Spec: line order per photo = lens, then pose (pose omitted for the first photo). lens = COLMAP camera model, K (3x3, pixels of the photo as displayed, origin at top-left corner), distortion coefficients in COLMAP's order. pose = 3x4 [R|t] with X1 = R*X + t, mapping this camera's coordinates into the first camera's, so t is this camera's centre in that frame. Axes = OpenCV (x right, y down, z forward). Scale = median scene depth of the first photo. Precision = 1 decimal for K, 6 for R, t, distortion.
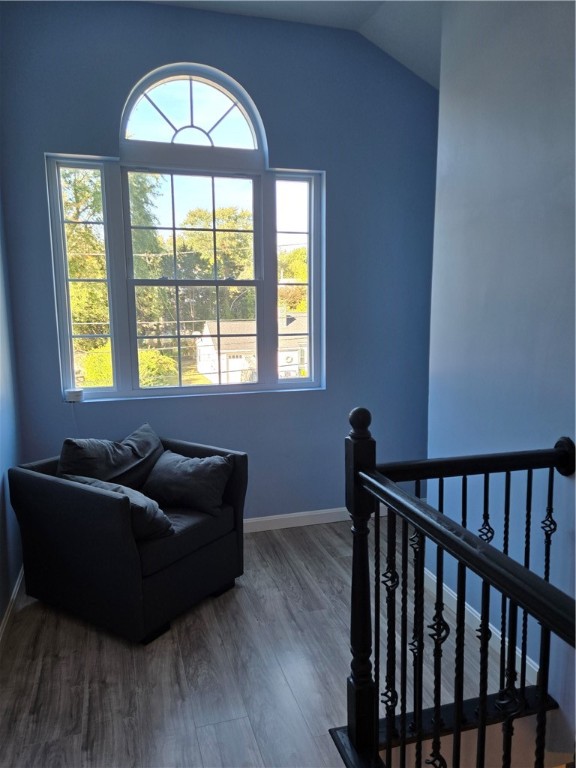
lens RADIAL K [[583.8, 0, 289.6], [0, 583.8, 396.3], [0, 0, 1]] dist [0.092687, -0.106322]
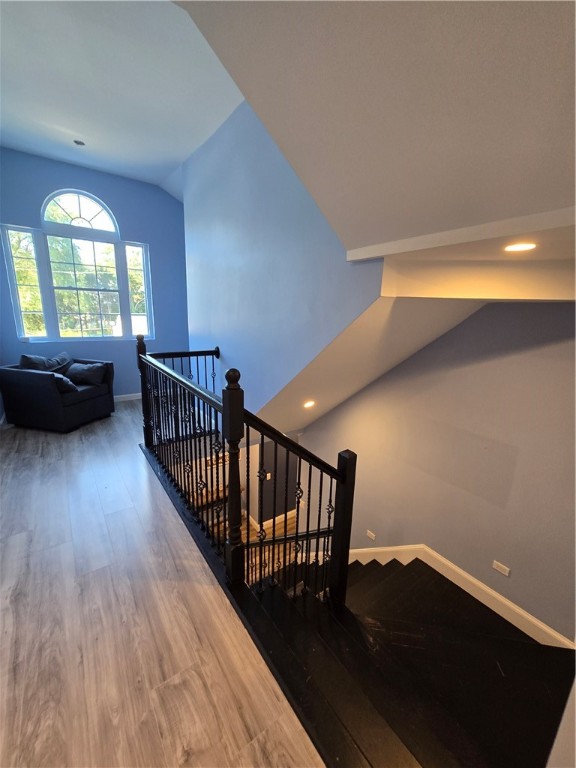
lens RADIAL K [[317.5, 0, 288.0], [0, 317.5, 384.0], [0, 0, 1]] dist [0.000591, 0.000532]
pose [[0.942825, -0.042060, 0.330624, 0.173199], [0.017080, 0.996799, 0.078099, 0.098285], [-0.332851, -0.067986, 0.940526, -0.486945]]
